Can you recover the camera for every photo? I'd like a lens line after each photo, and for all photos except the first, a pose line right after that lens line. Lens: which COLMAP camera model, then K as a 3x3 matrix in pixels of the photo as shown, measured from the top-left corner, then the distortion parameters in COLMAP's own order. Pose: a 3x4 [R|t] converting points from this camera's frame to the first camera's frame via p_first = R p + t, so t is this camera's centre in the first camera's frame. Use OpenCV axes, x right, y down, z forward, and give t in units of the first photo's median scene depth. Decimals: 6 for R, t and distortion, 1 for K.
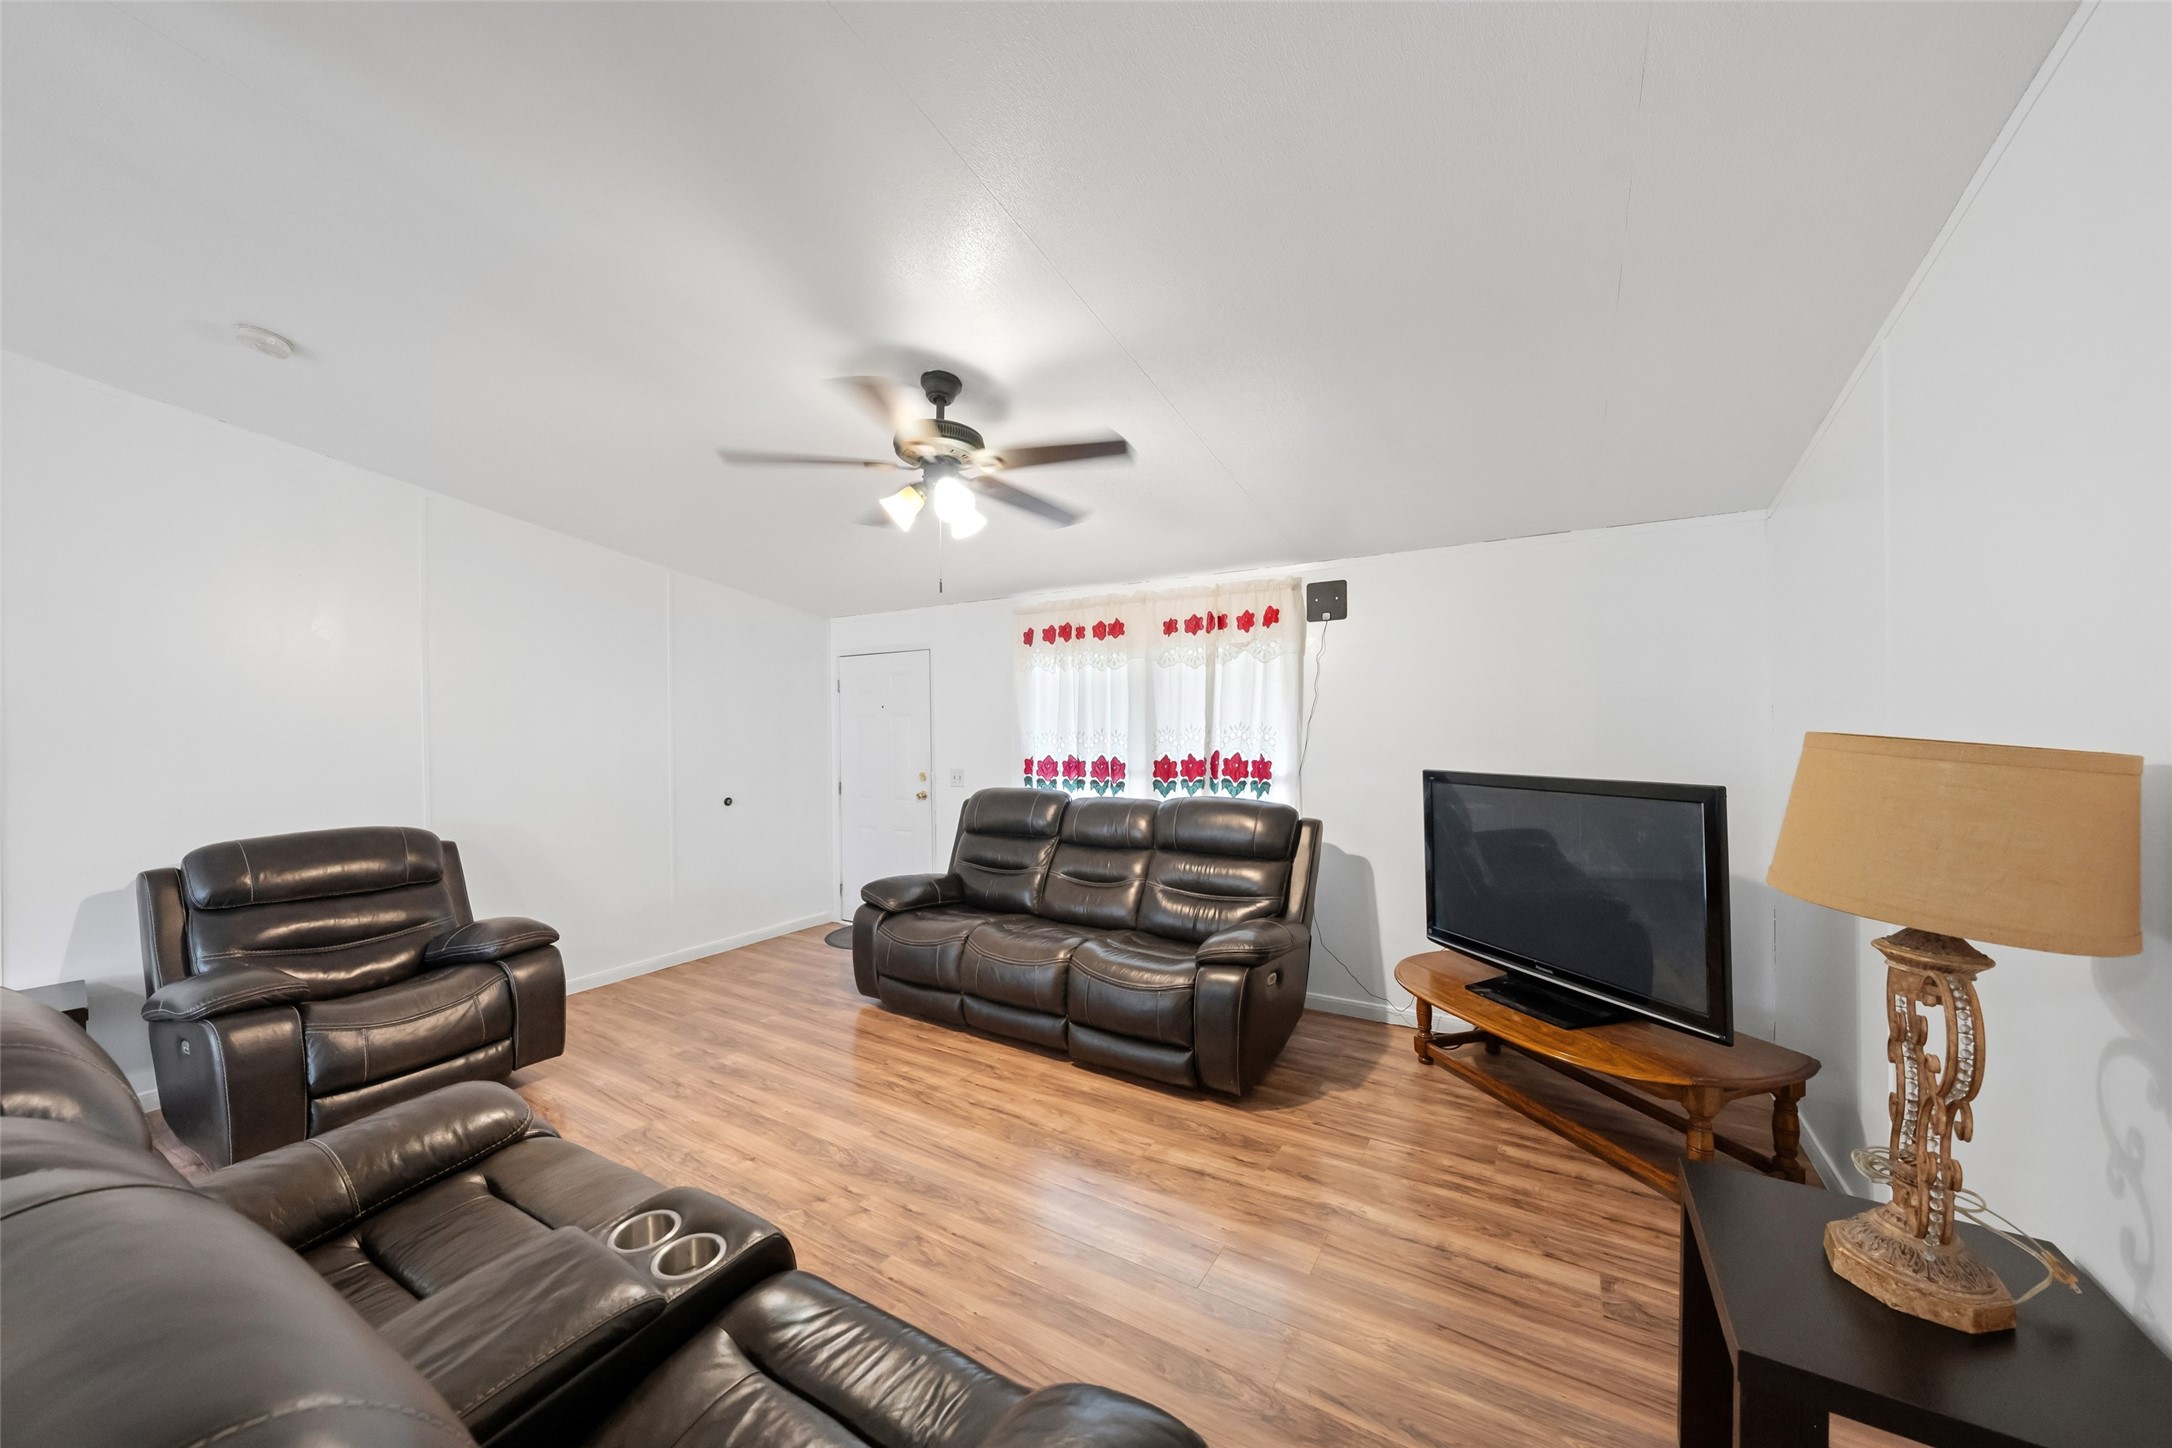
lens RADIAL K [[773.6, 0, 1084.0], [0, 773.6, 729.5], [0, 0, 1]] dist [-0.000828, -0.000055]
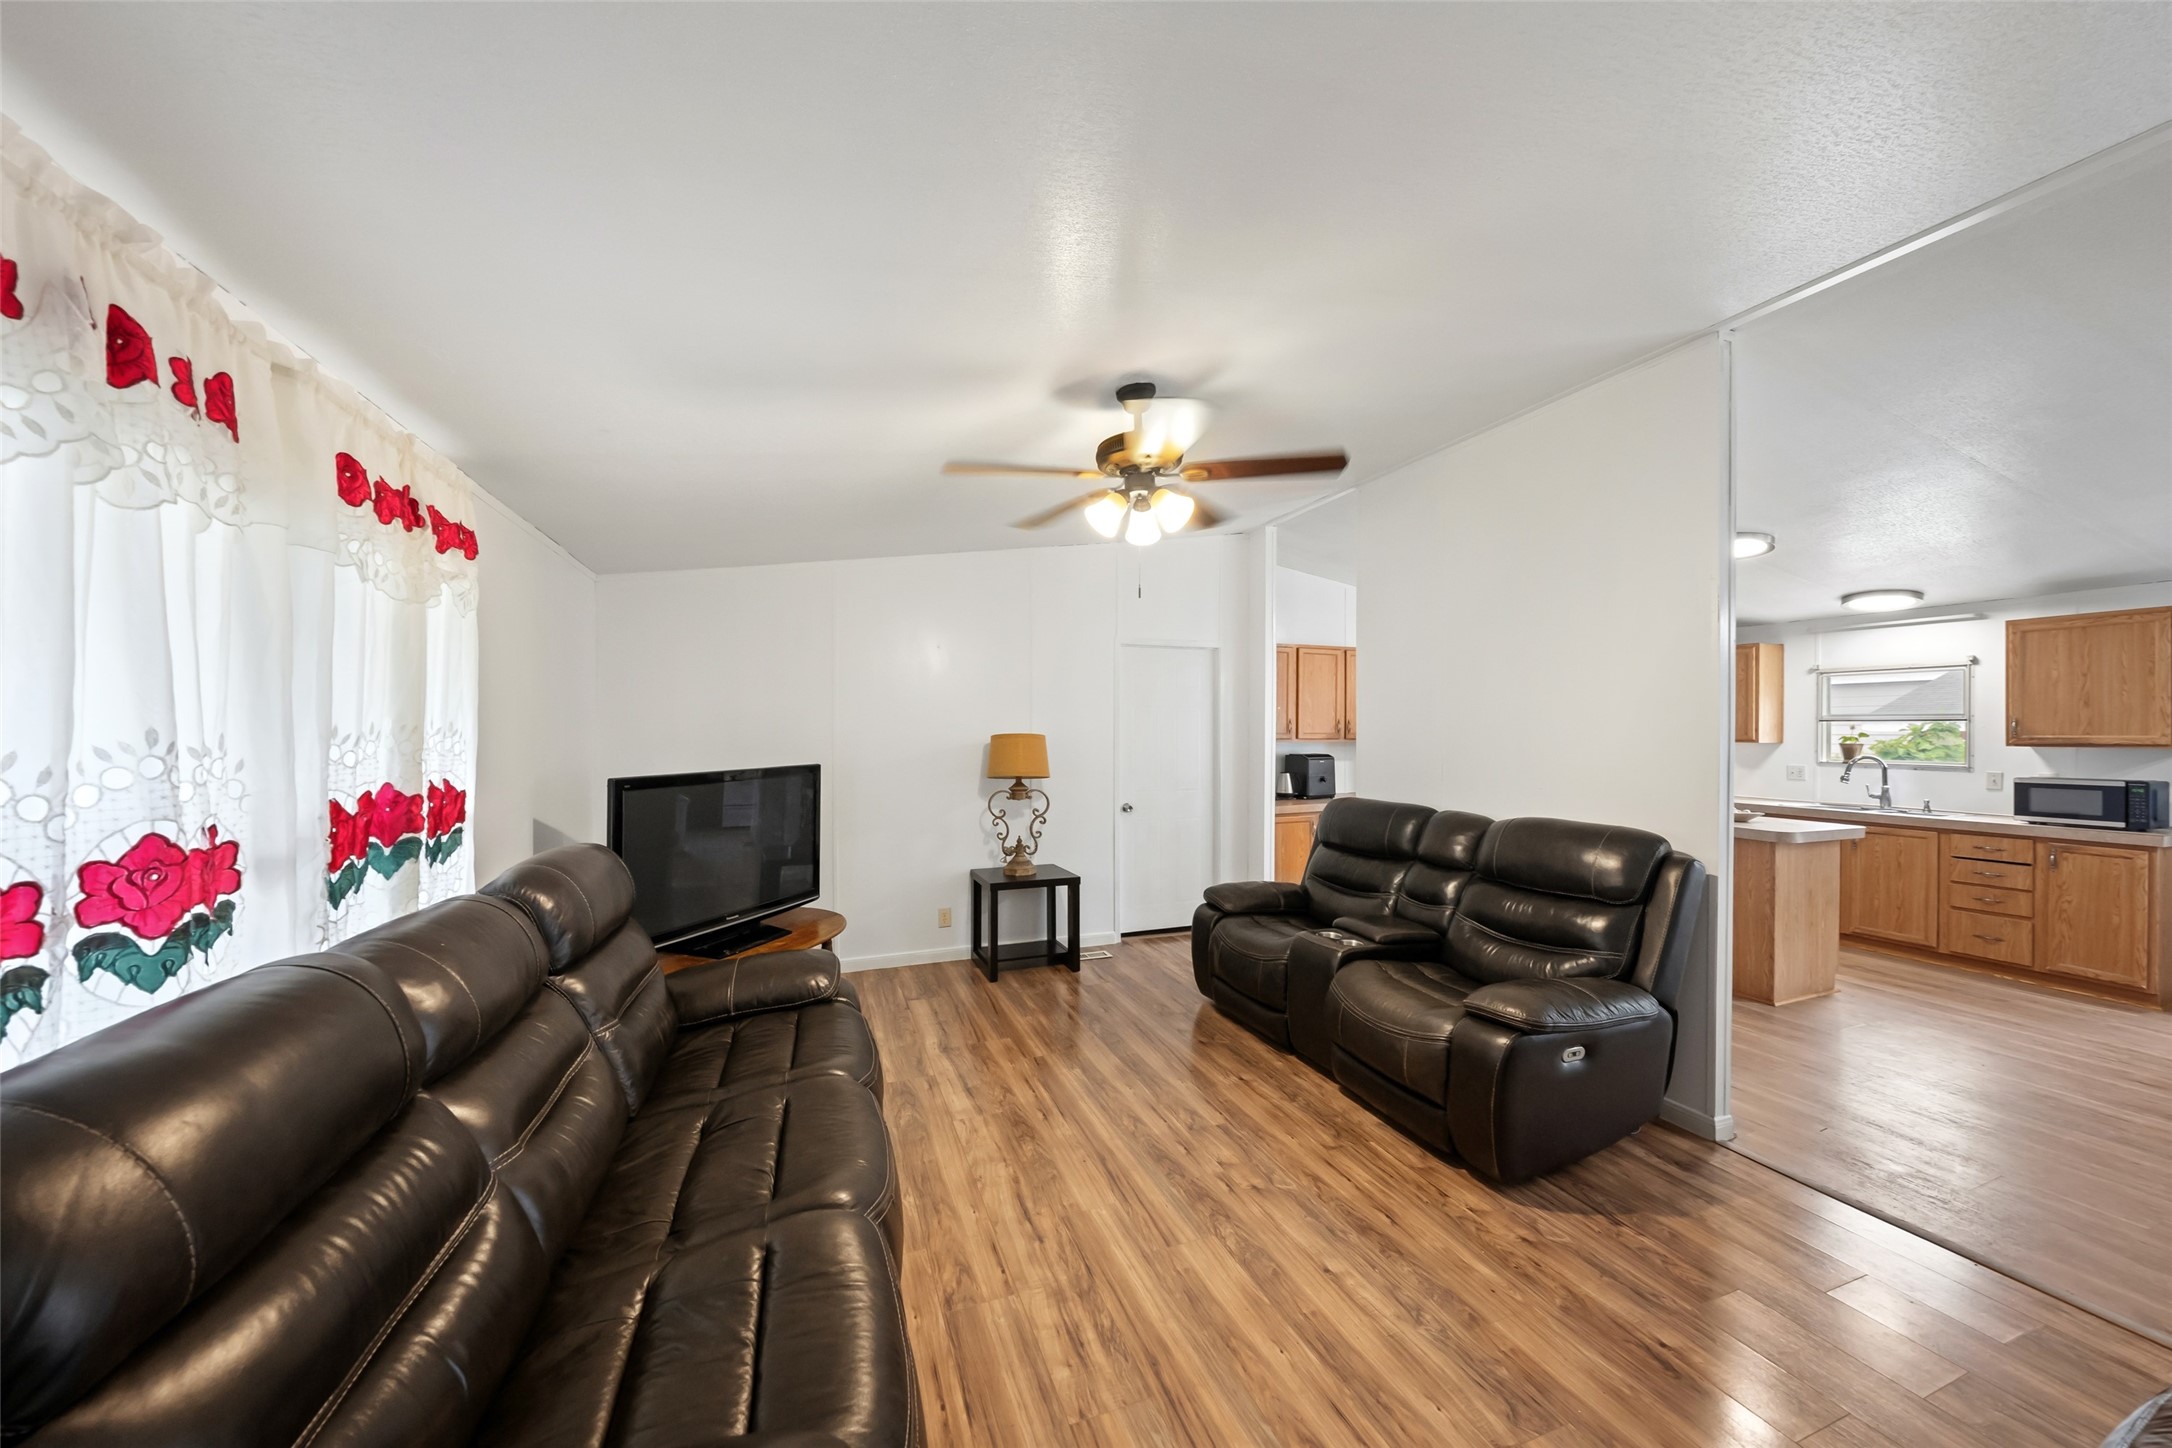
lens RADIAL K [[746.7, 0, 1087.4], [0, 746.7, 730.1], [0, 0, 1]] dist [-0.000994, 0.000075]
pose [[-0.793406, 0.009163, 0.608623, -0.577567], [0.008858, 0.999955, -0.003508, 0.001815], [-0.608628, 0.002608, -0.793452, 1.438882]]
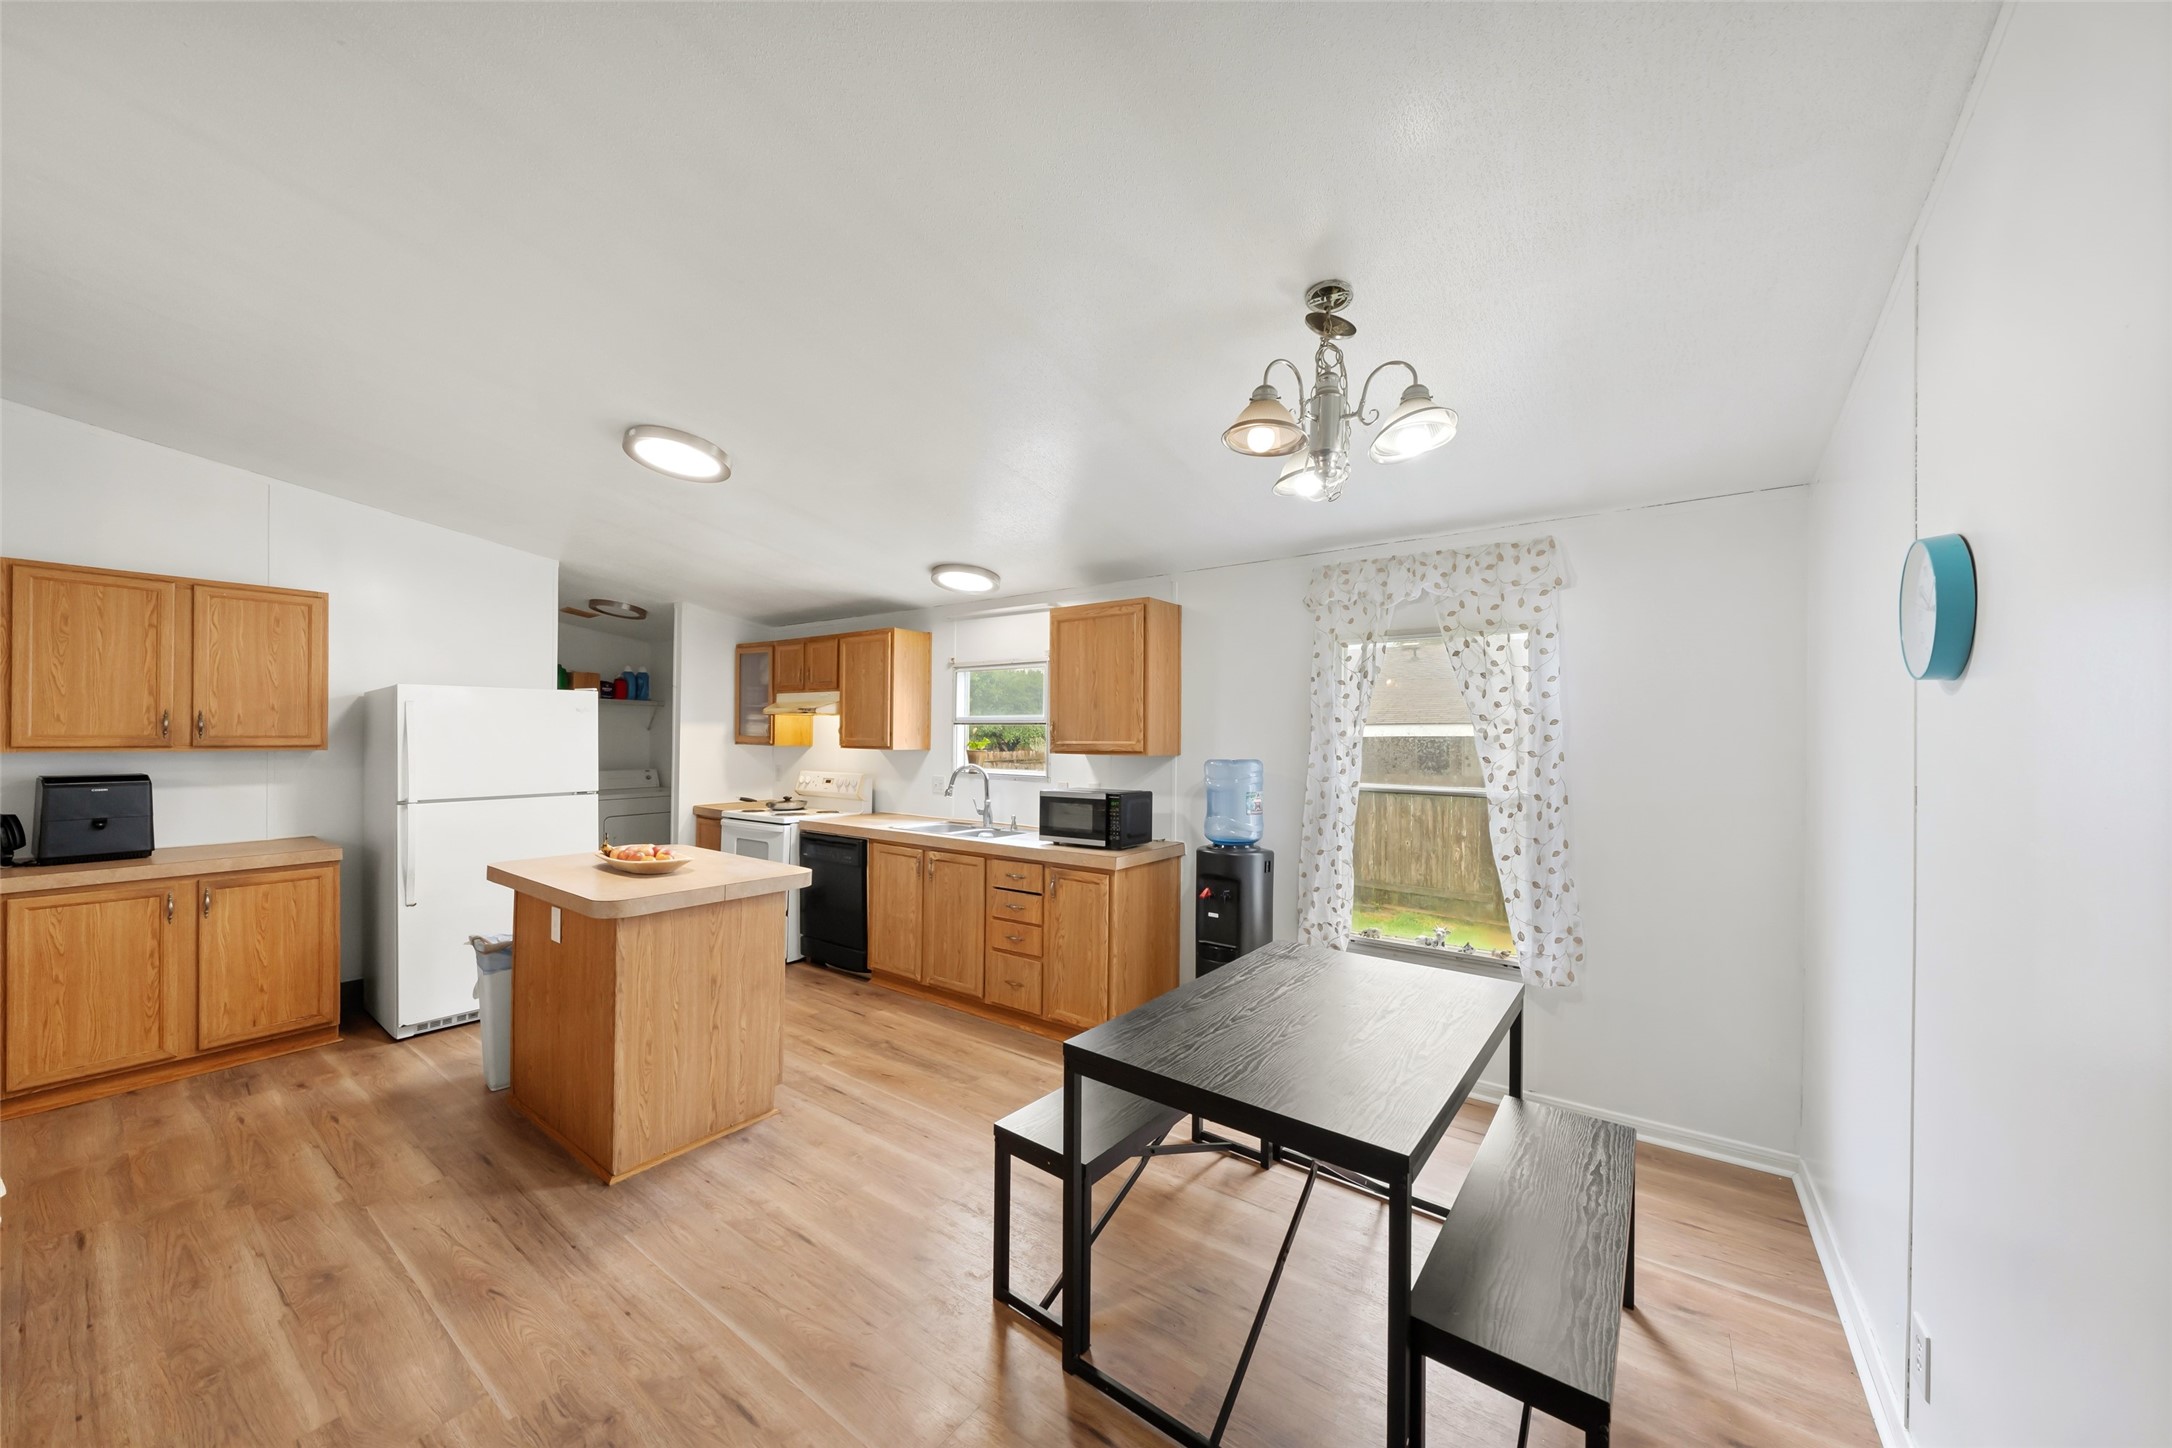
lens RADIAL K [[764.0, 0, 1085.7], [0, 764.0, 735.6], [0, 0, 1]] dist [-0.000099, -0.000101]
pose [[-0.996595, 0.004405, 0.082329, -1.269563], [0.004411, 0.999990, -0.000103, 0.014174], [-0.082329, 0.000261, -0.996605, 0.491797]]
